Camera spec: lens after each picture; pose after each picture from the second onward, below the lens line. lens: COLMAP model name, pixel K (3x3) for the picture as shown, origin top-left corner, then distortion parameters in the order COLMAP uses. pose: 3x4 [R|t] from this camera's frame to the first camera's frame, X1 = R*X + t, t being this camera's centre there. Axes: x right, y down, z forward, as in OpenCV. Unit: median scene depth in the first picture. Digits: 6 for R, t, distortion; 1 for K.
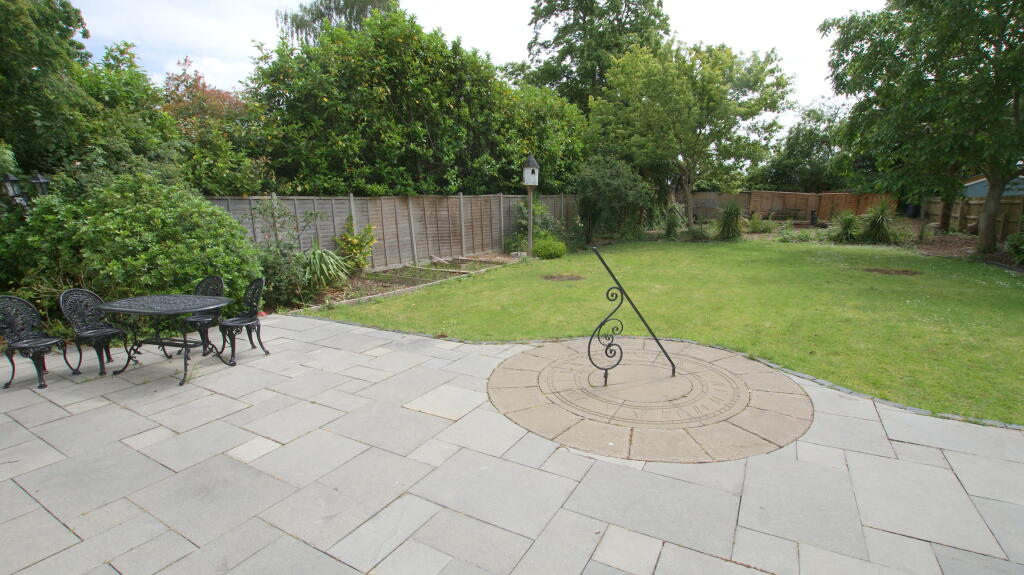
lens RADIAL K [[461.4, 0, 512.8], [0, 461.4, 292.4], [0, 0, 1]] dist [-0.034188, 0.001785]
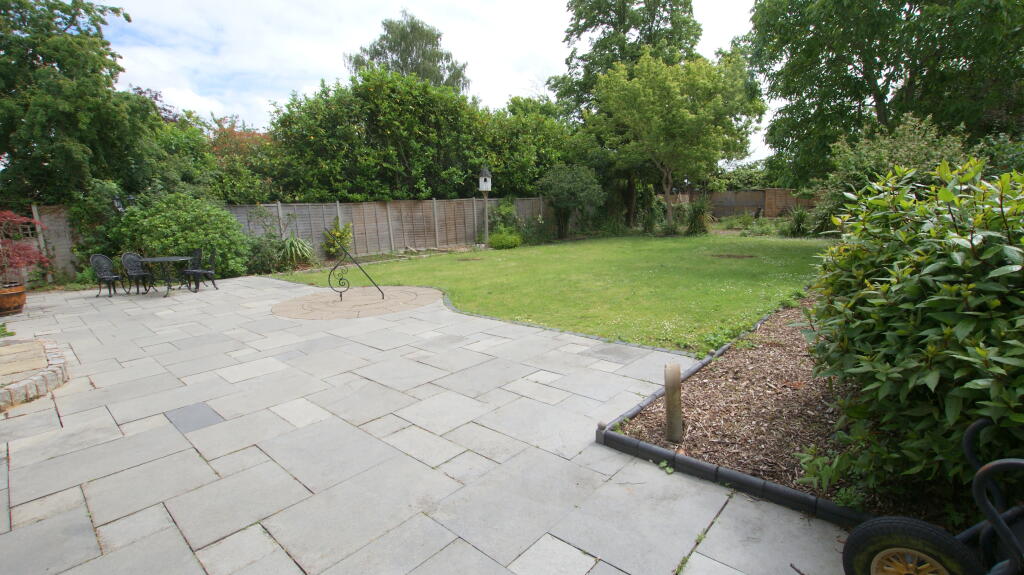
lens RADIAL K [[461.4, 0, 513.0], [0, 461.4, 287.7], [0, 0, 1]] dist [-0.034188, 0.001785]
pose [[0.976946, 0.018734, -0.212665, 0.432699], [-0.022040, 0.999670, -0.013188, 0.052623], [0.212347, 0.017571, 0.977036, -0.233048]]
